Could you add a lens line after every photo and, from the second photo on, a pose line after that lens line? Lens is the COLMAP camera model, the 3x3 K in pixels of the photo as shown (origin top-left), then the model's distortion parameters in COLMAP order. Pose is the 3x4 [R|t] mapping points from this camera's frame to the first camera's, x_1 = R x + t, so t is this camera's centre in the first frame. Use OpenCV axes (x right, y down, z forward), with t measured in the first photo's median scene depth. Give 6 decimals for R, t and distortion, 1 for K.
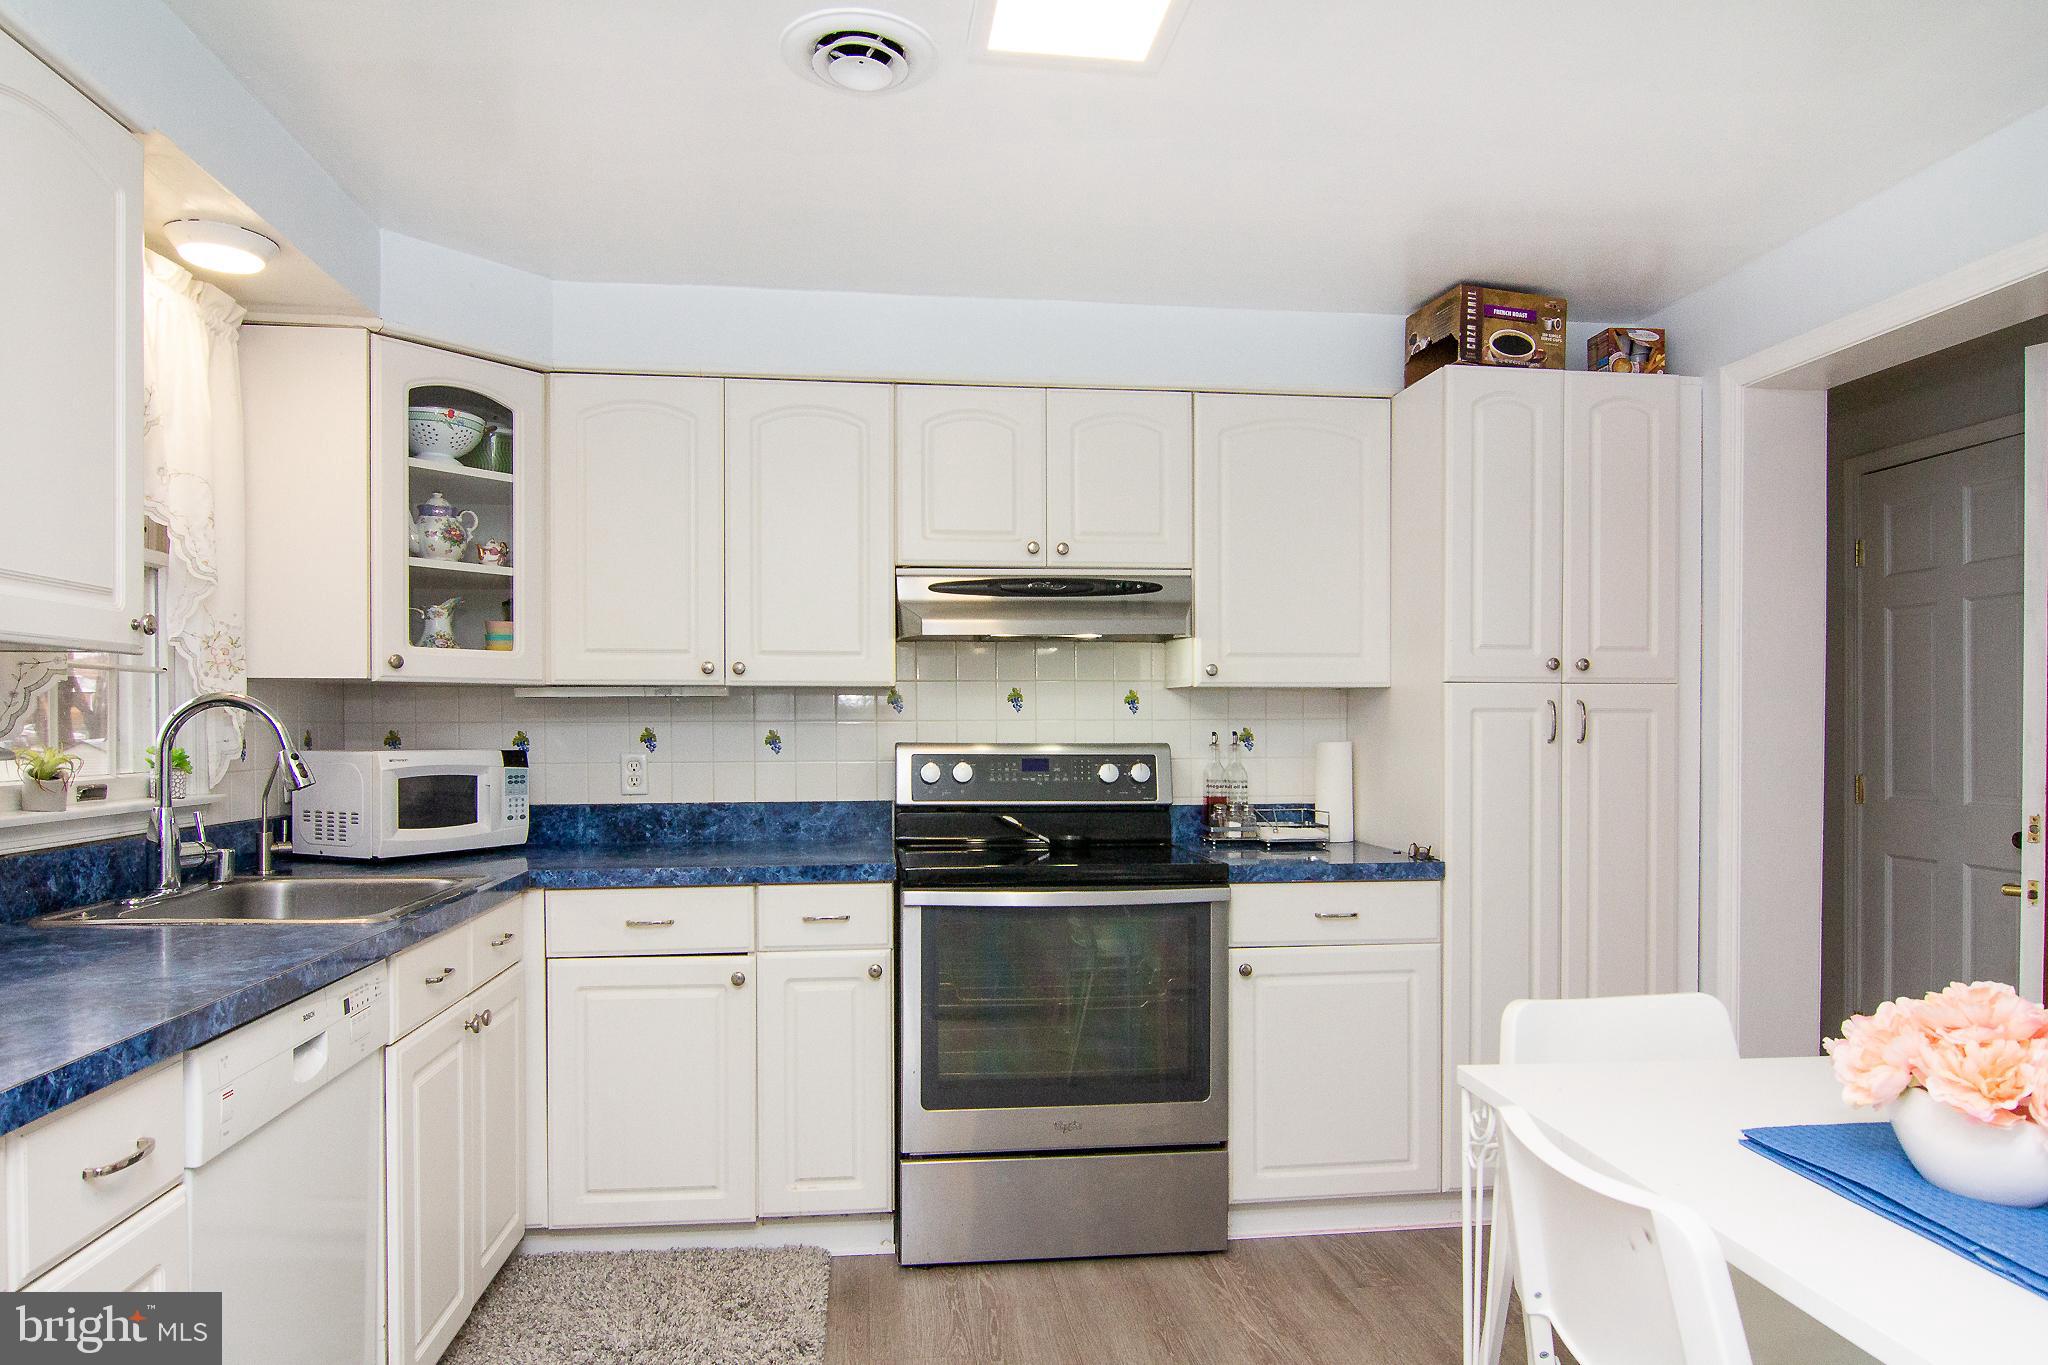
lens RADIAL K [[1216.7, 0, 994.1], [0, 1216.7, 732.2], [0, 0, 1]] dist [-0.005044, -0.009684]
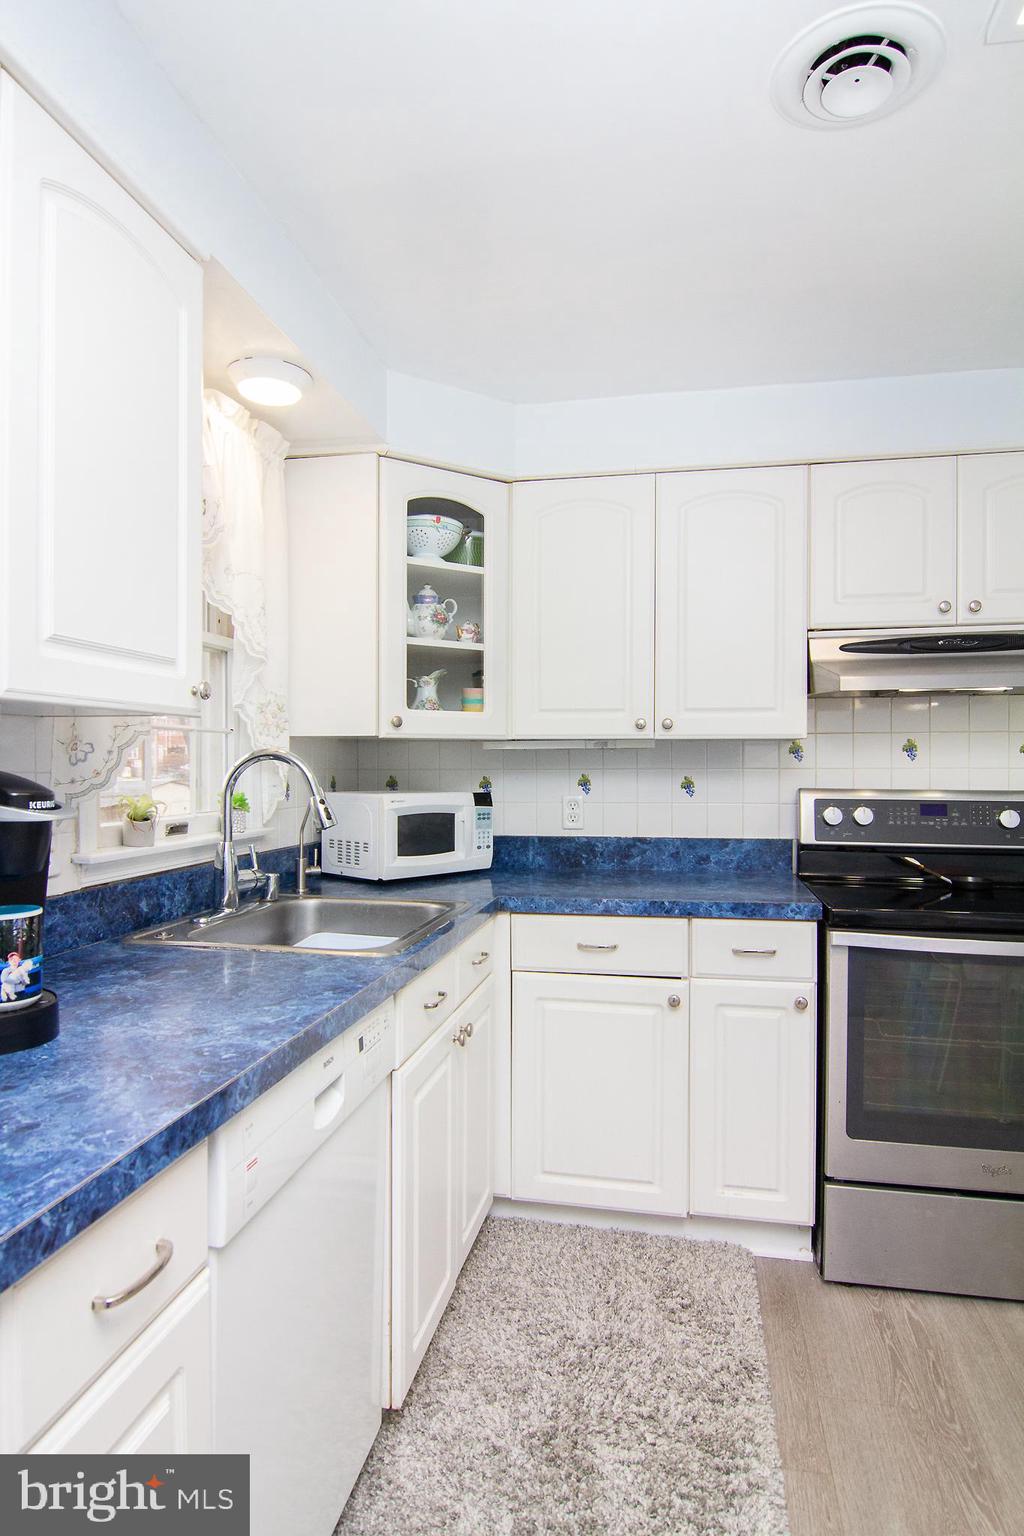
lens RADIAL K [[912.5, 0, 524.5], [0, 912.5, 762.4], [0, 0, 1]] dist [-0.005044, -0.009684]
pose [[0.952314, 0.000168, -0.305119, -0.086173], [-0.003411, 0.999943, -0.010097, -0.008047], [0.305100, 0.010657, 0.952261, 0.157484]]
